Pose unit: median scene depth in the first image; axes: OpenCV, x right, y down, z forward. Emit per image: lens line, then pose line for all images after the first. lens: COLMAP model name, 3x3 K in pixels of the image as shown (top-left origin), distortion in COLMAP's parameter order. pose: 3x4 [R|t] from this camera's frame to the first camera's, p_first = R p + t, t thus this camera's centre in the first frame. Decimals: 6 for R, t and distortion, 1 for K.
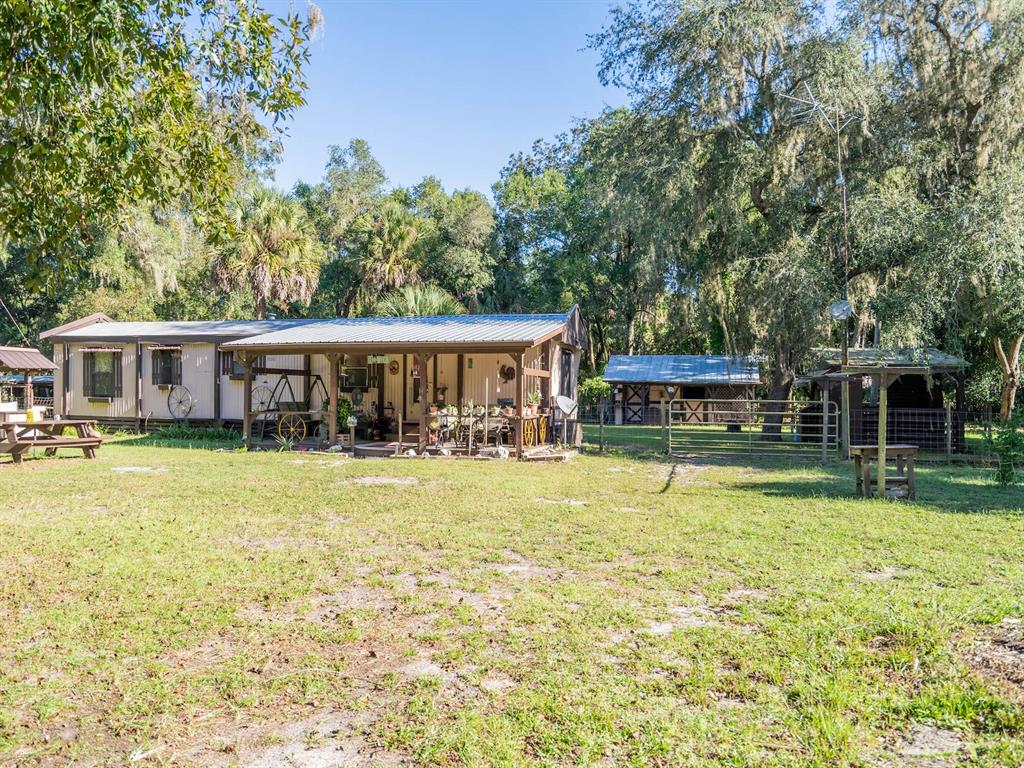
lens RADIAL K [[784.3, 0, 512.0], [0, 784.3, 384.0], [0, 0, 1]] dist [0.009788, -0.000990]
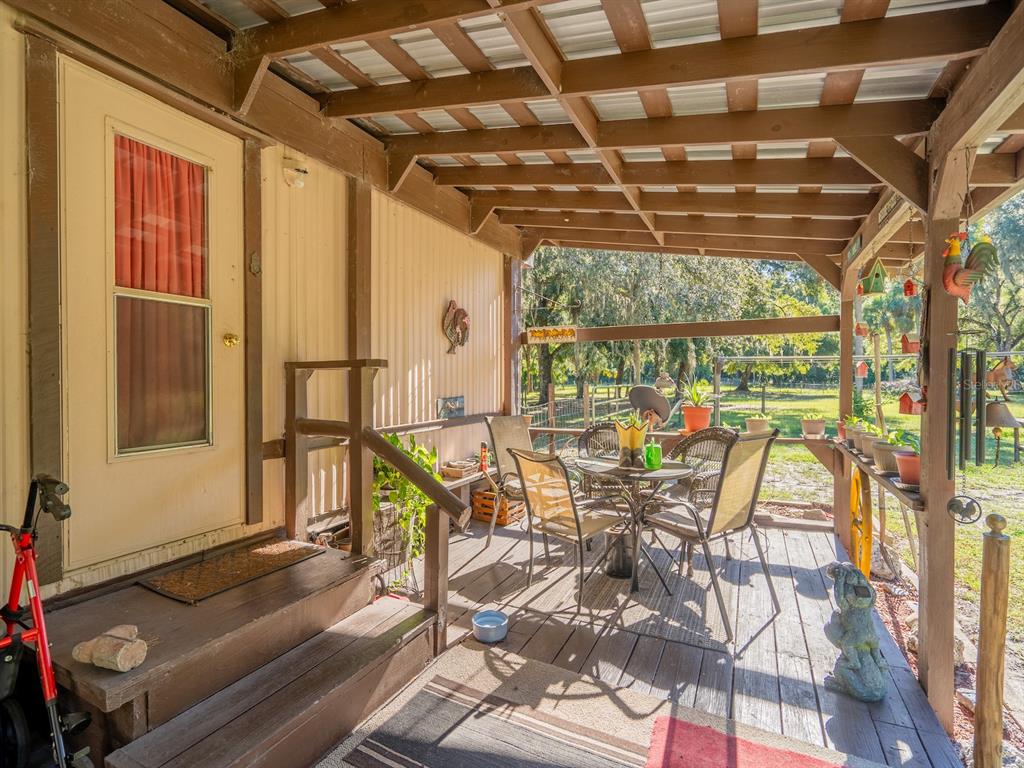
lens RADIAL K [[464.7, 0, 512.0], [0, 464.7, 384.0], [0, 0, 1]] dist [-0.004461, 0.000585]
pose [[0.198551, -0.024147, 0.979793, -0.201511], [-0.007328, 0.999632, 0.026121, 0.007442], [-0.980063, -0.012367, 0.198301, 0.899470]]
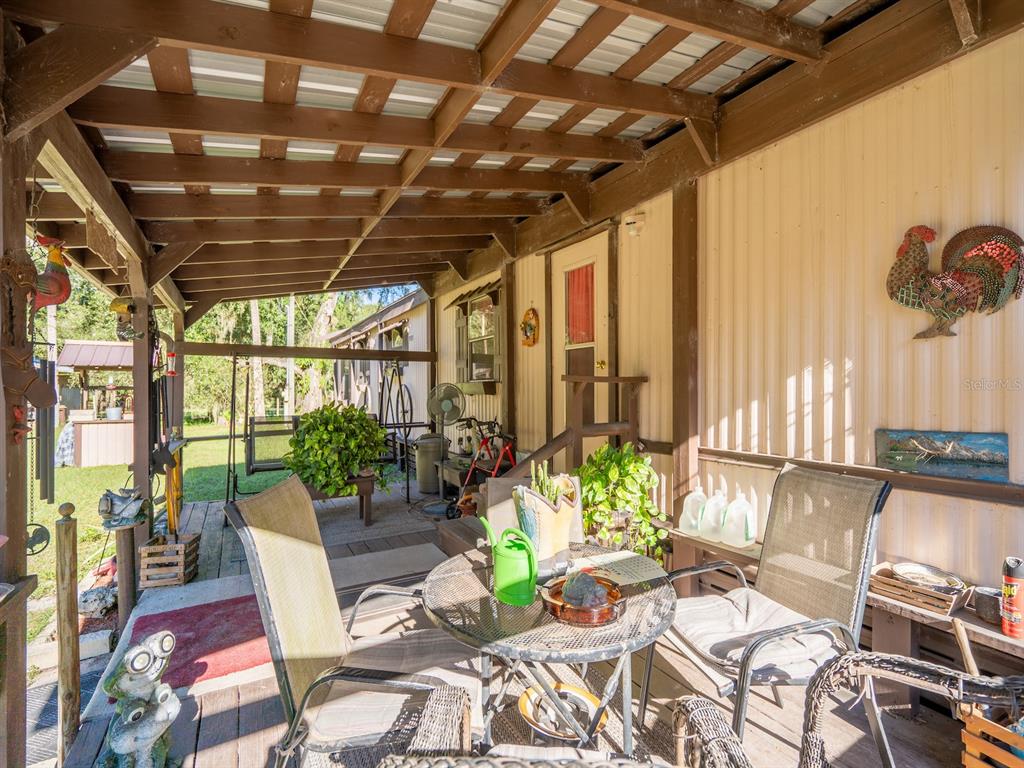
lens RADIAL K [[464.7, 0, 512.0], [0, 464.7, 384.0], [0, 0, 1]] dist [-0.004461, 0.000585]
pose [[0.725571, -0.019488, -0.687872, -0.006293], [0.015918, 0.999807, -0.011535, 0.008998], [0.687963, -0.002580, 0.725741, 0.838236]]
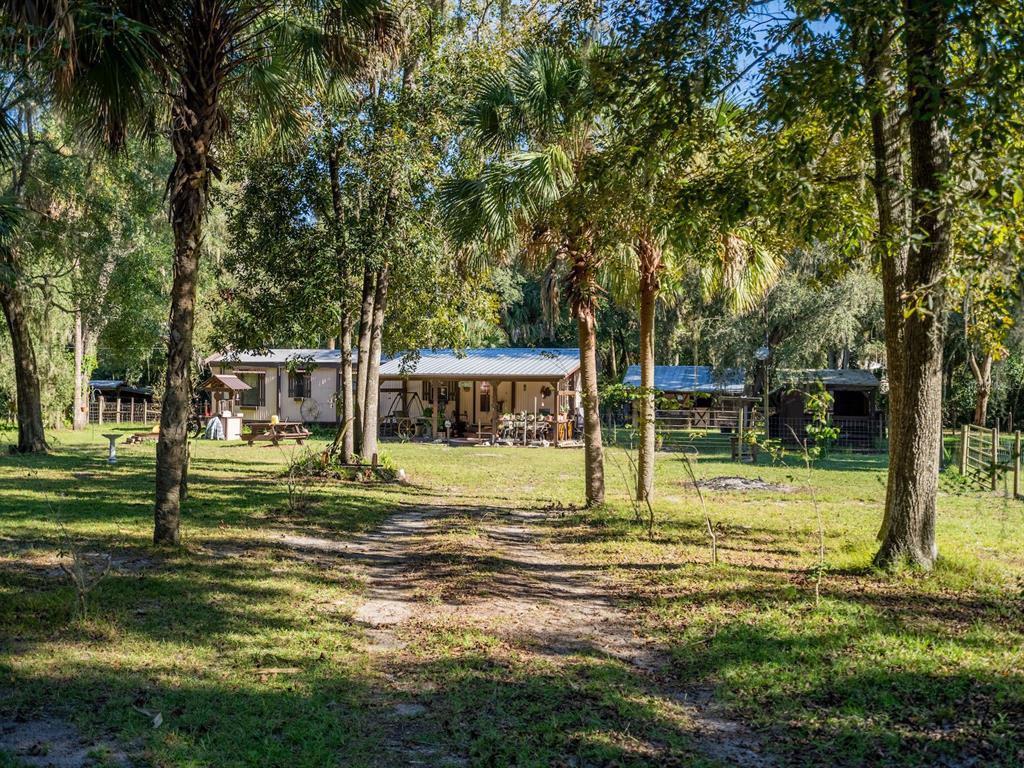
lens RADIAL K [[1015.6, 0, 525.4], [0, 1015.6, 384.7], [0, 0, 1]] dist [0.020848, 0.030297]
pose [[0.999993, 0.003061, 0.002191, -0.046911], [-0.003075, 0.999976, 0.006172, -0.037440], [-0.002172, -0.006178, 0.999979, -0.877941]]
